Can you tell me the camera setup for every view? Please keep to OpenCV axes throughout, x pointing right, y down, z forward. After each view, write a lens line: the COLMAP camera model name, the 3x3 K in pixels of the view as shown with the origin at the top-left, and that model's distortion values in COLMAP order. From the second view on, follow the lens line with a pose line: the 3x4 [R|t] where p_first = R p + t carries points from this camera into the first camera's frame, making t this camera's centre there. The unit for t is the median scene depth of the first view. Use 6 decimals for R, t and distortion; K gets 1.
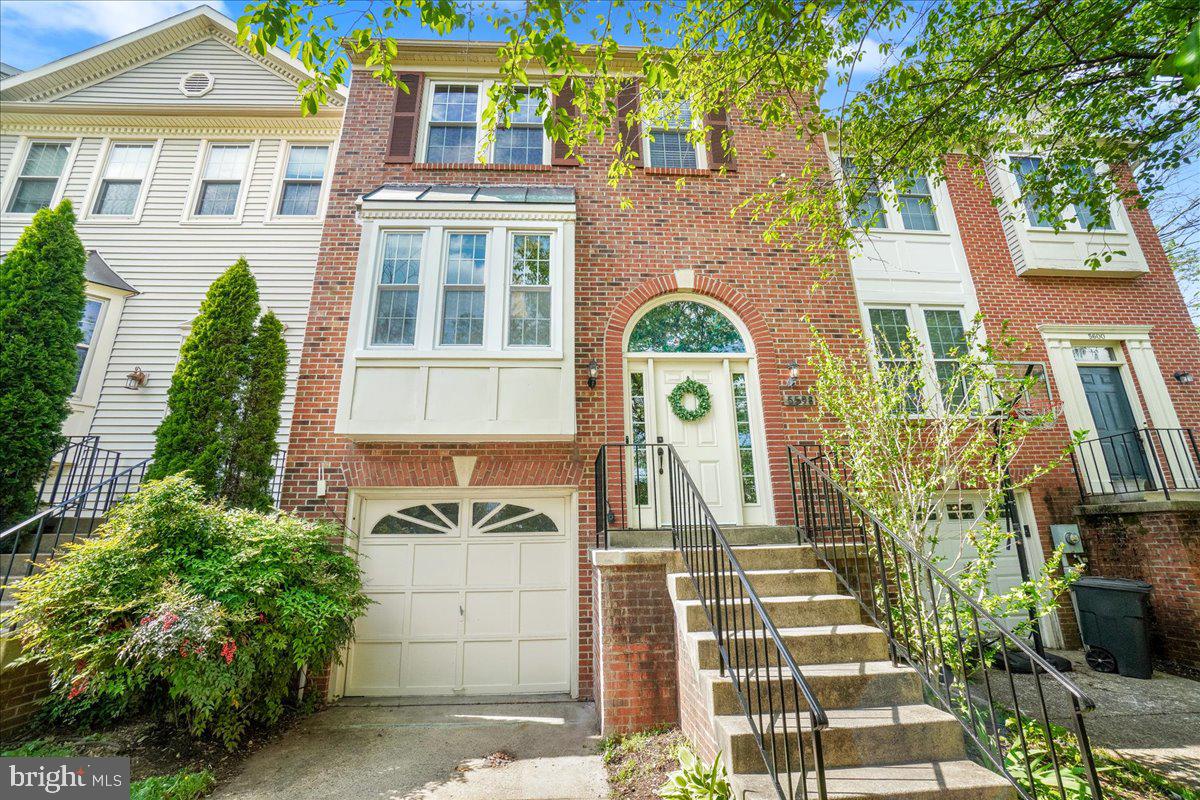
lens RADIAL K [[515.8, 0, 600.0], [0, 515.8, 400.0], [0, 0, 1]] dist [-0.060504, 0.017966]
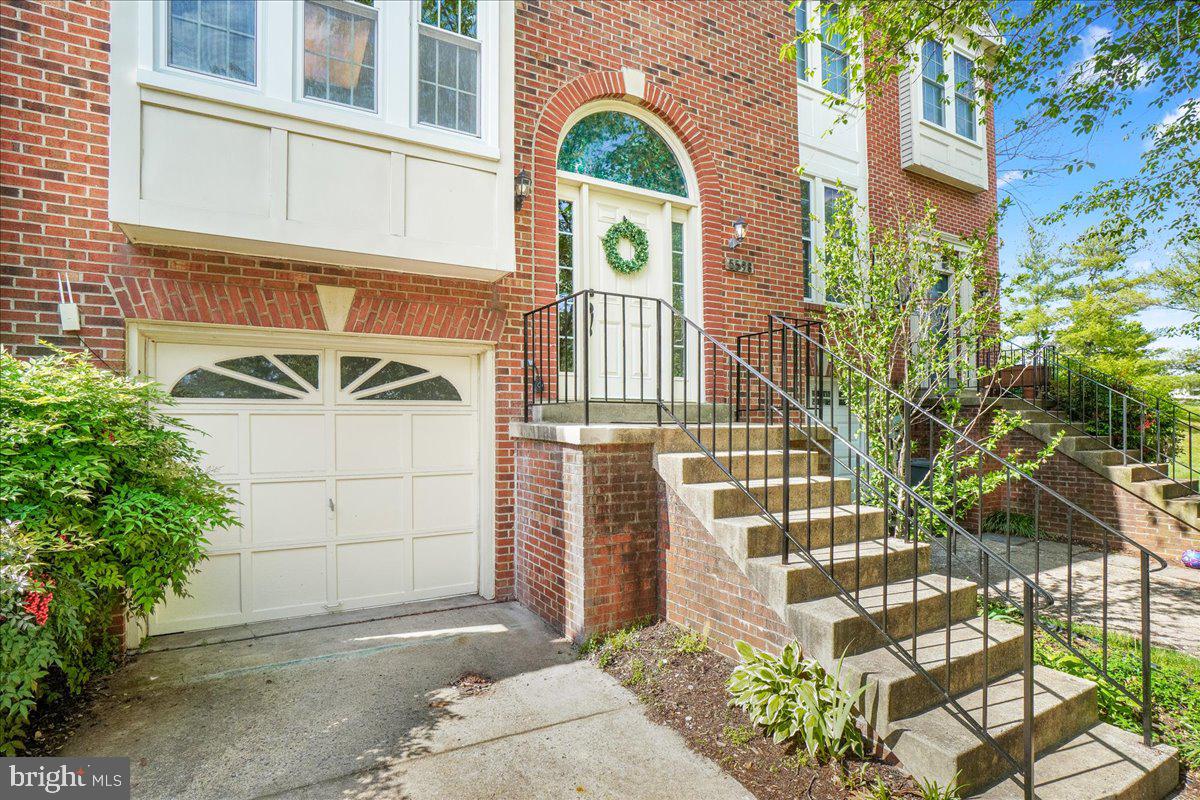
lens RADIAL K [[592.1, 0, 600.6], [0, 592.1, 419.7], [0, 0, 1]] dist [-0.046150, 0.017593]
pose [[0.903403, 0.018667, 0.428386, -0.275050], [-0.134072, 0.961258, 0.240849, 0.046699], [-0.407294, -0.275018, 0.870906, 0.152930]]
